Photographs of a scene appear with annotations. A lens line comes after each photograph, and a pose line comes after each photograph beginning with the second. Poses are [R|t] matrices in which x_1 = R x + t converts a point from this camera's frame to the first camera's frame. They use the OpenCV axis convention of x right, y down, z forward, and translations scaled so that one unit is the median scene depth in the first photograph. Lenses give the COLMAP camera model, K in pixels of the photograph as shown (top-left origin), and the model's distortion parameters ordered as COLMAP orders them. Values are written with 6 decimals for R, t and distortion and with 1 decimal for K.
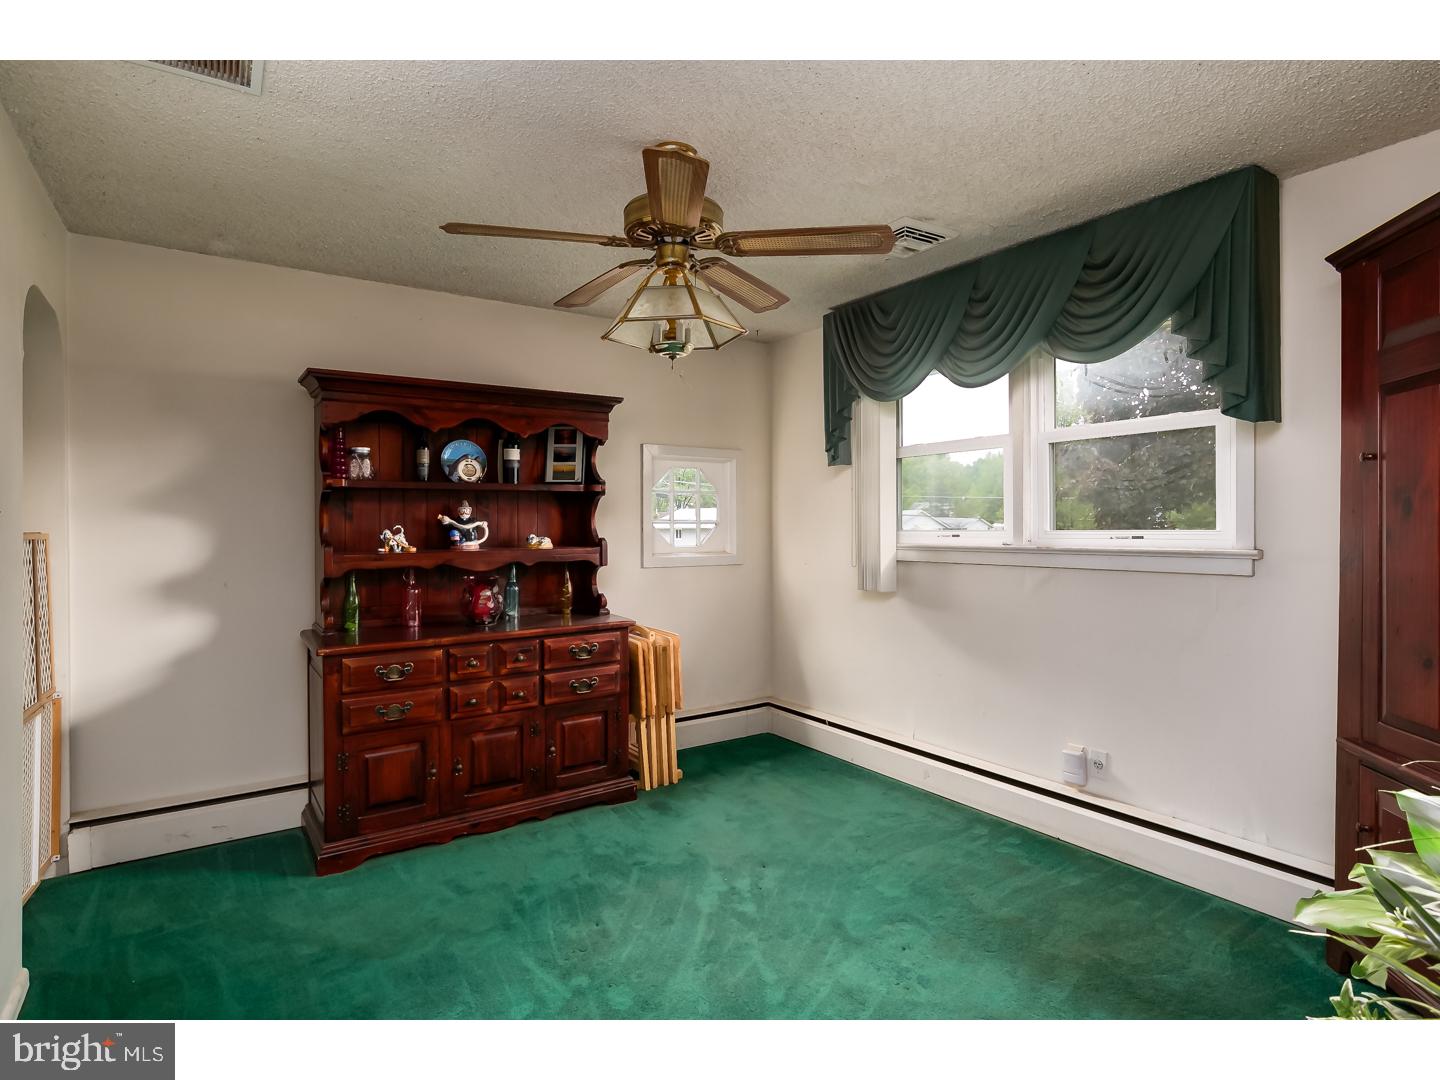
lens RADIAL K [[751.1, 0, 720.0], [0, 751.1, 540.0], [0, 0, 1]] dist [-0.006839, -0.000919]
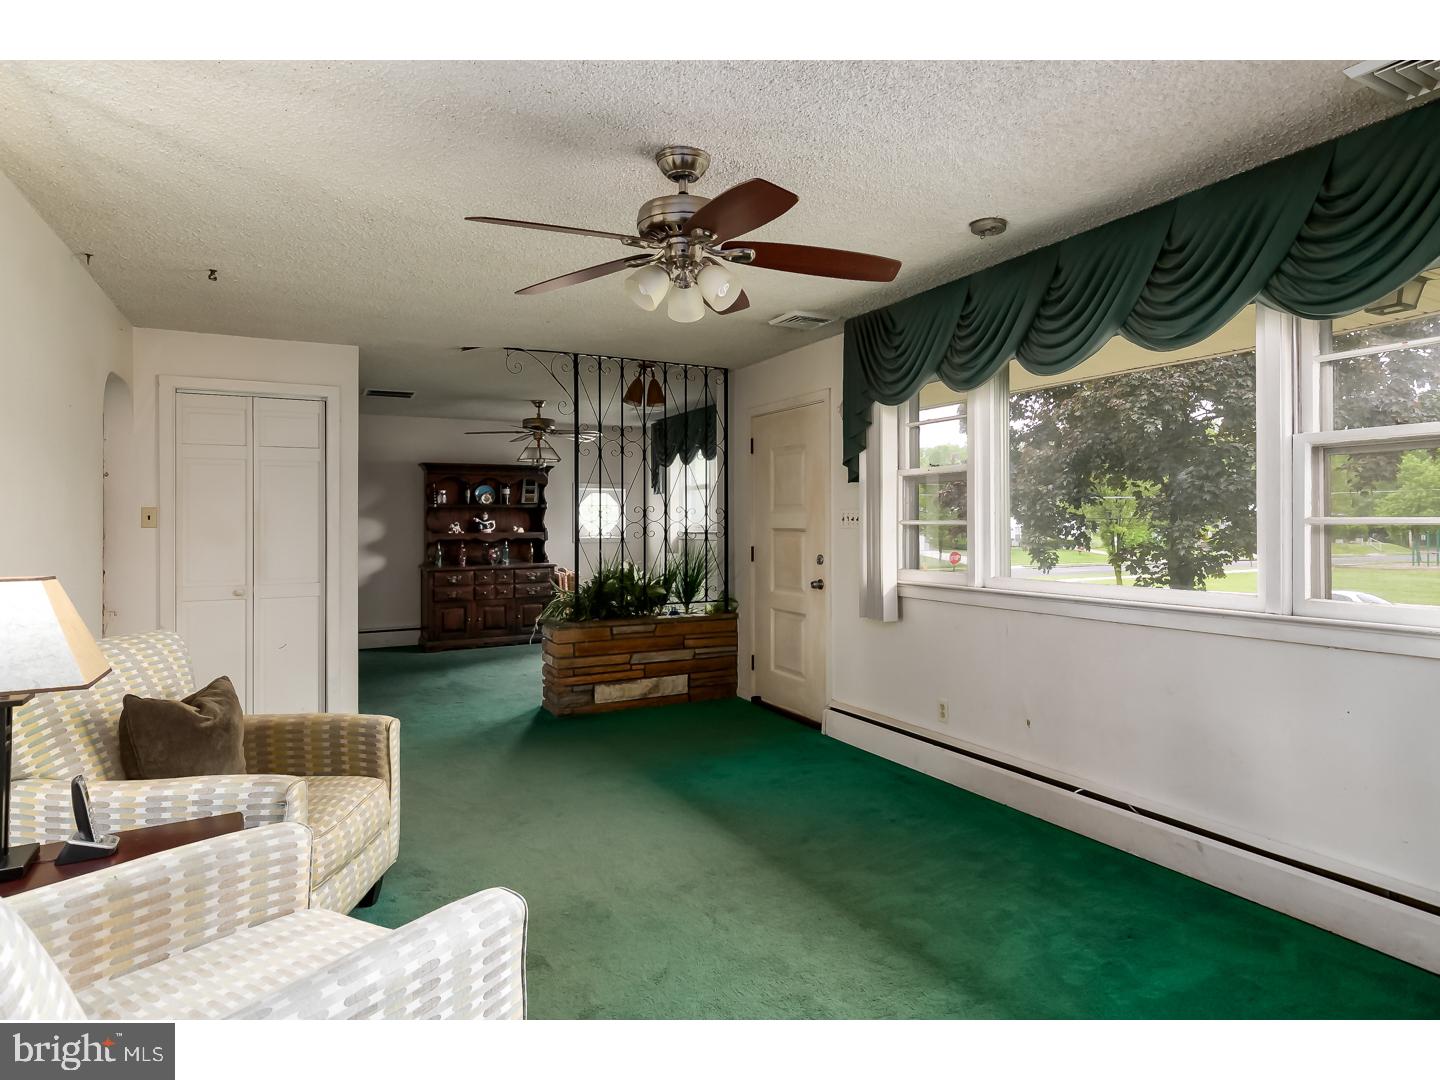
lens RADIAL K [[812.4, 0, 720.0], [0, 812.4, 540.0], [0, 0, 1]] dist [0.041567, 0.000337]
pose [[0.992291, 0.002953, -0.123895, 0.687330], [-0.002391, 0.999986, 0.004682, 0.021557], [0.123907, -0.004350, 0.992284, -1.401737]]
